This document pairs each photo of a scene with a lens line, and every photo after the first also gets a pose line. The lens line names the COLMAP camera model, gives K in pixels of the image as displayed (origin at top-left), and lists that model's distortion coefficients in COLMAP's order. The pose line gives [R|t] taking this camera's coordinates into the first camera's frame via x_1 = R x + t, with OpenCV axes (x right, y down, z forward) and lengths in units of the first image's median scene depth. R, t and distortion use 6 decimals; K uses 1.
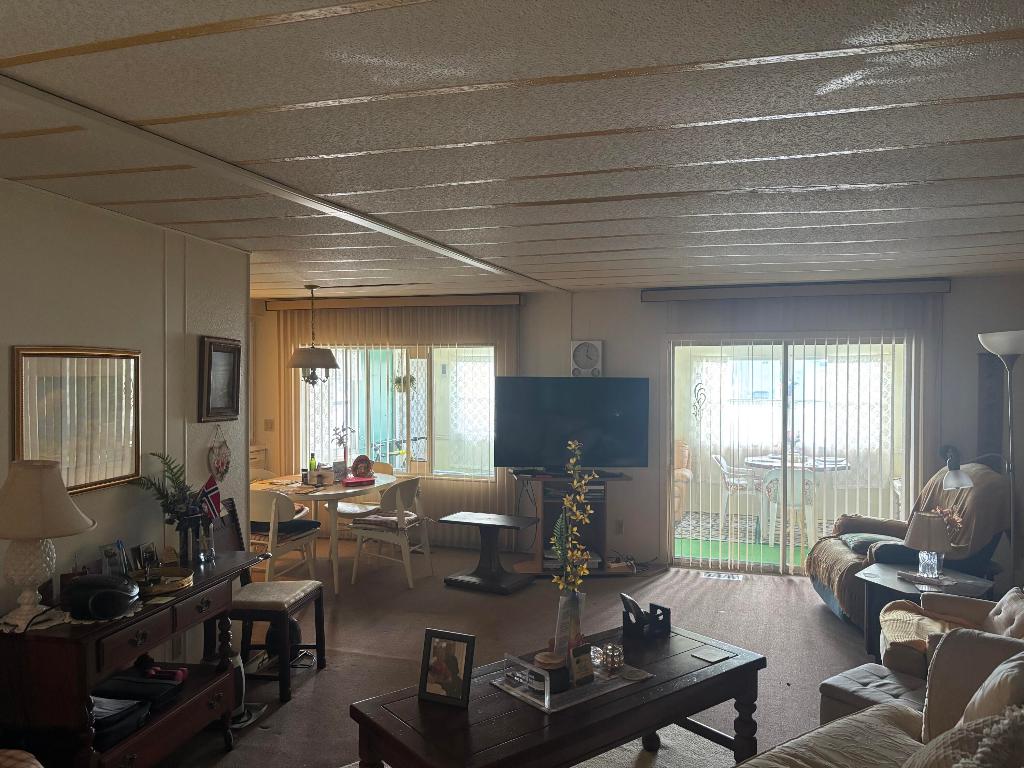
lens RADIAL K [[765.4, 0, 512.0], [0, 765.4, 384.0], [0, 0, 1]] dist [0.049152, -0.046251]
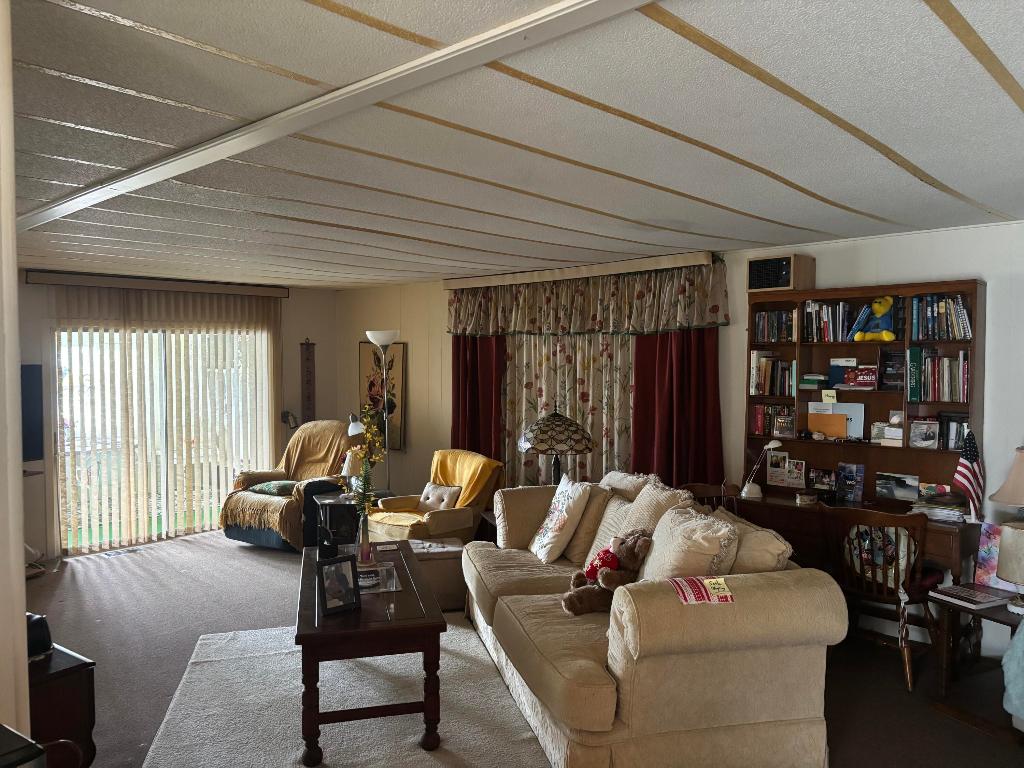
lens RADIAL K [[765.4, 0, 512.0], [0, 765.4, 384.0], [0, 0, 1]] dist [0.049152, -0.046251]
pose [[0.412843, -0.036673, 0.910063, -0.670655], [0.023238, 0.999288, 0.029726, 0.000730], [-0.910506, 0.008876, 0.413402, 0.119388]]
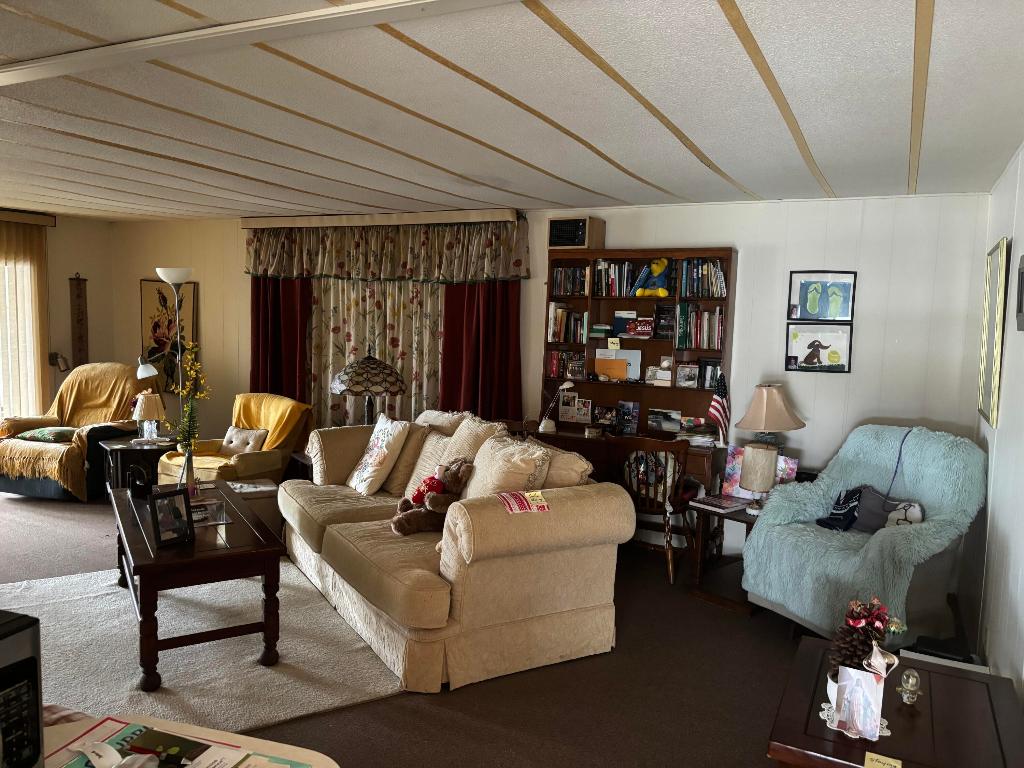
lens RADIAL K [[767.9, 0, 512.0], [0, 767.9, 384.0], [0, 0, 1]] dist [0.115629, -0.194007]
pose [[0.136630, -0.090818, 0.986450, -0.763976], [-0.007314, 0.995669, 0.092680, 0.011260], [-0.990595, -0.019877, 0.135374, 0.154941]]
